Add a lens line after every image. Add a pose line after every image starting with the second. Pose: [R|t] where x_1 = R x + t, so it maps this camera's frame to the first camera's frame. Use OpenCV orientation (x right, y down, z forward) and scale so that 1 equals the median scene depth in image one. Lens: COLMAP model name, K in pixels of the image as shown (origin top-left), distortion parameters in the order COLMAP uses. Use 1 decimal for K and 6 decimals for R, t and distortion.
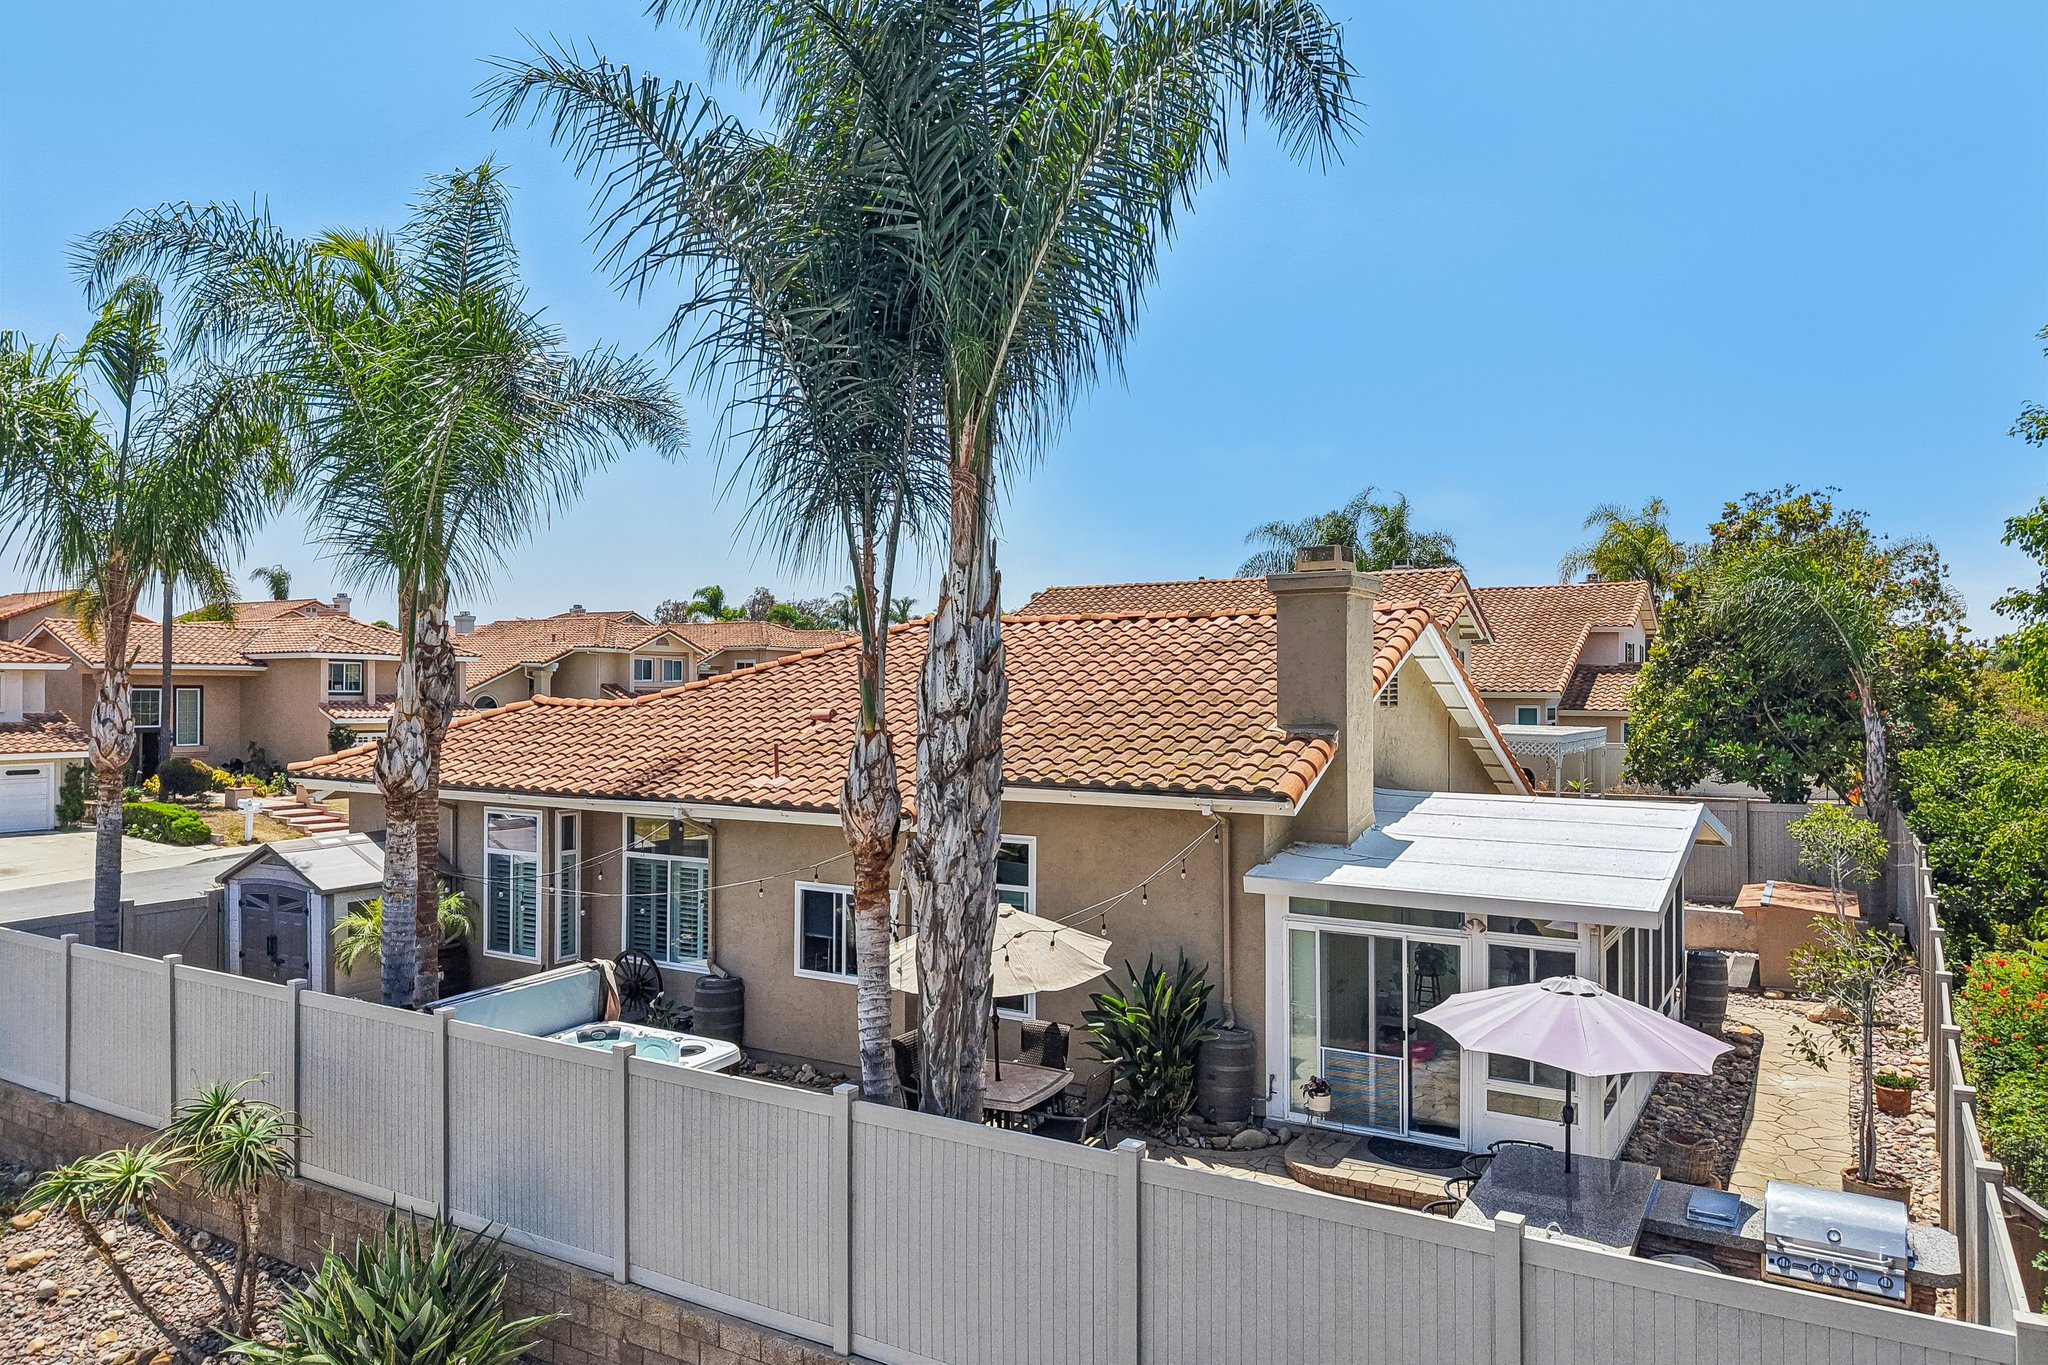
lens RADIAL K [[1369.4, 0, 1024.0], [0, 1369.4, 682.5], [0, 0, 1]] dist [0.005520, -0.008908]
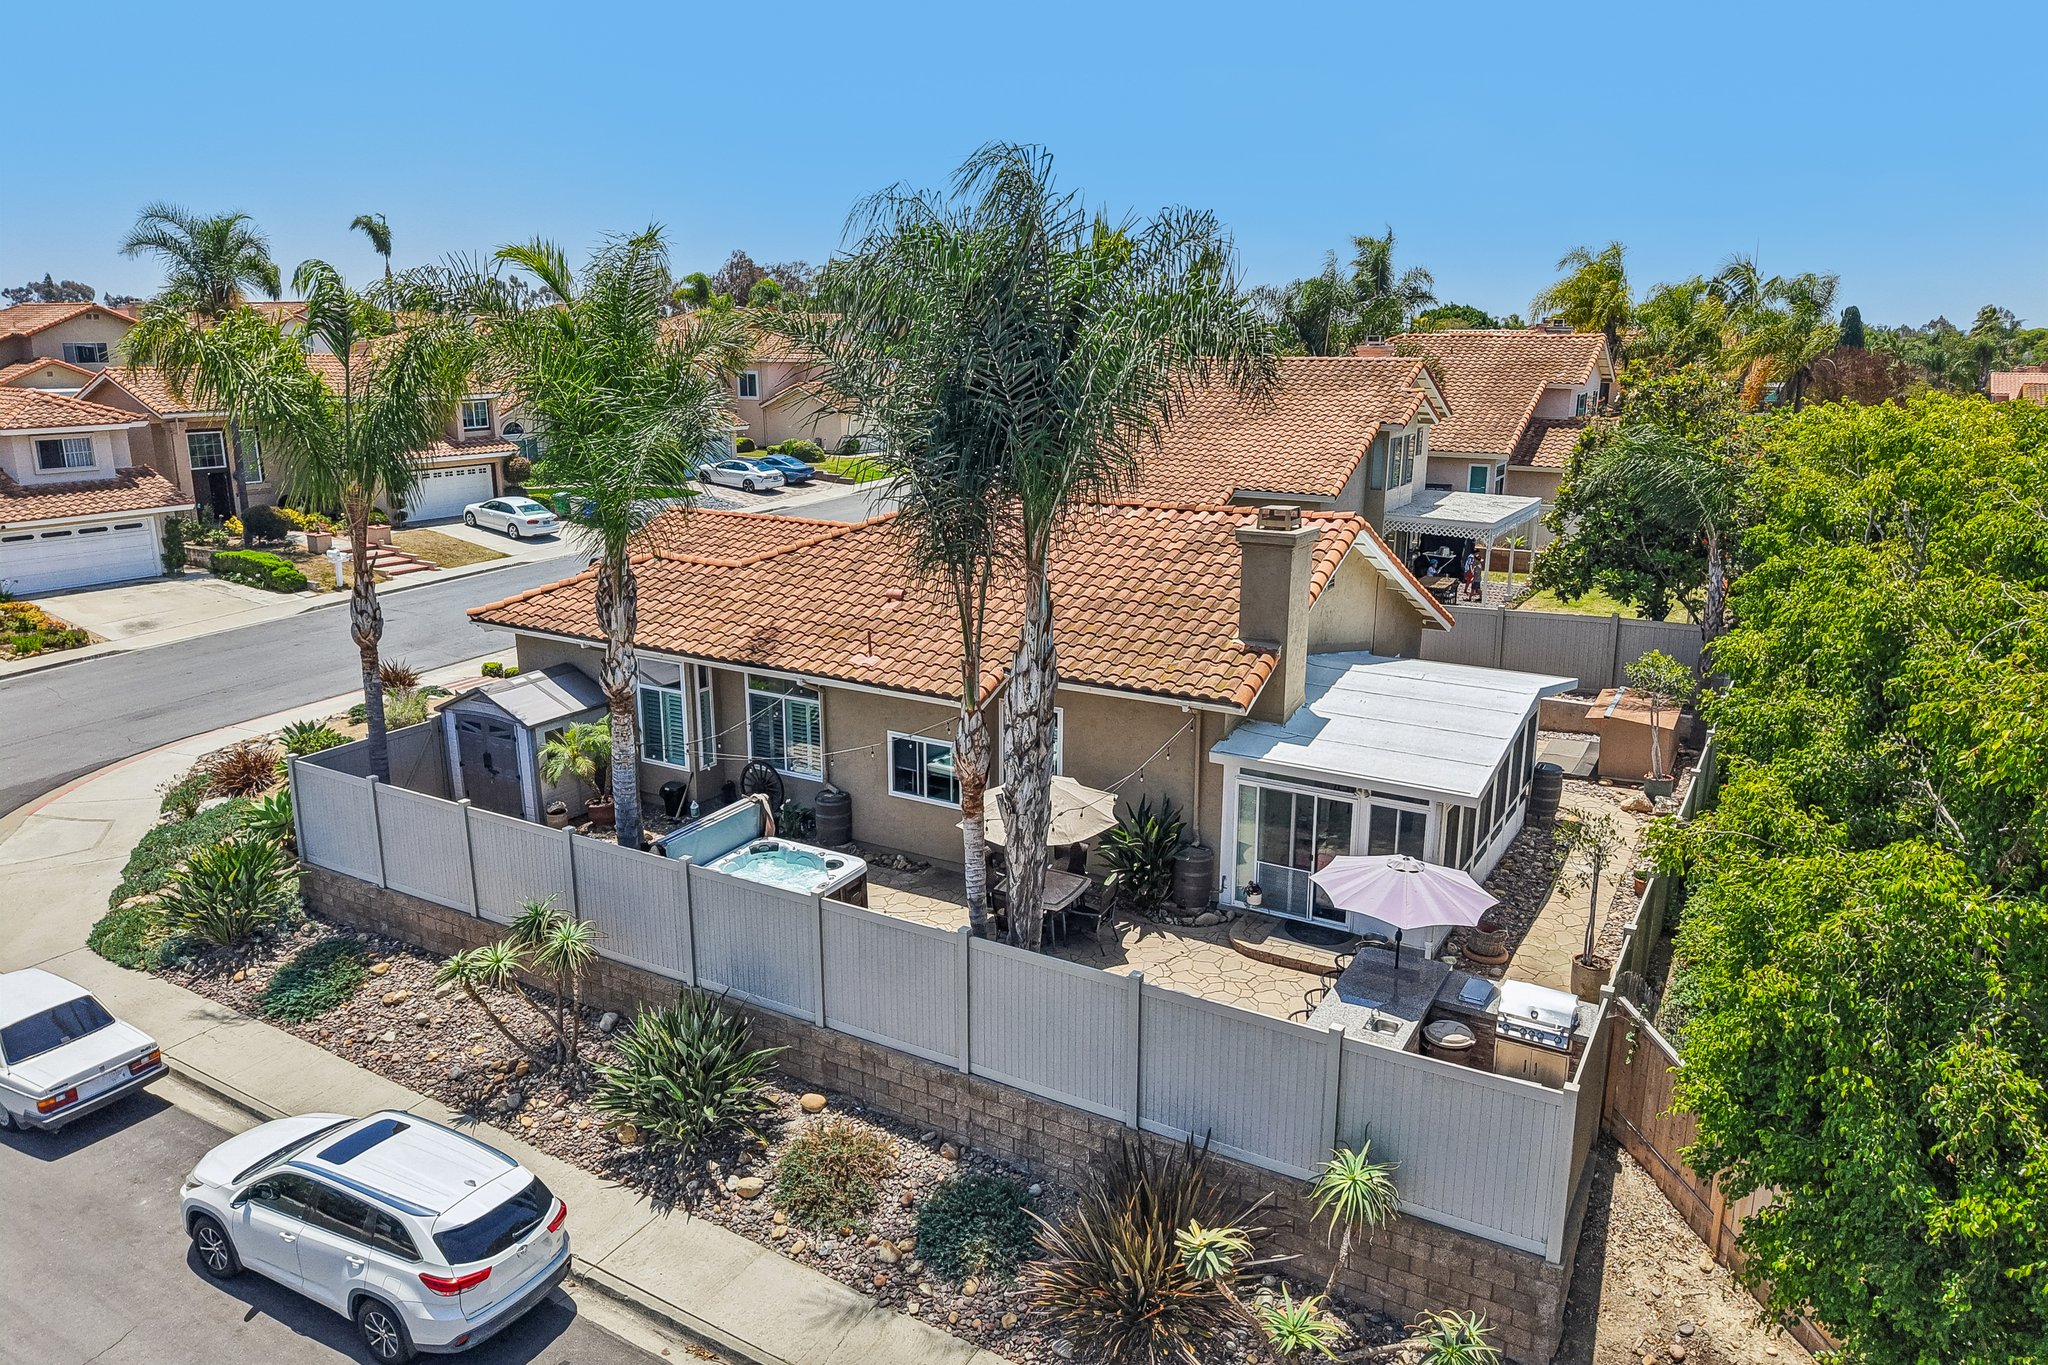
lens RADIAL K [[1369.4, 0, 1024.0], [0, 1369.4, 682.5], [0, 0, 1]] dist [0.005520, -0.008908]
pose [[0.999928, -0.003237, 0.011574, -0.051653], [0.000232, 0.968065, 0.250699, -0.286347], [-0.012016, -0.250678, 0.967996, -0.374601]]
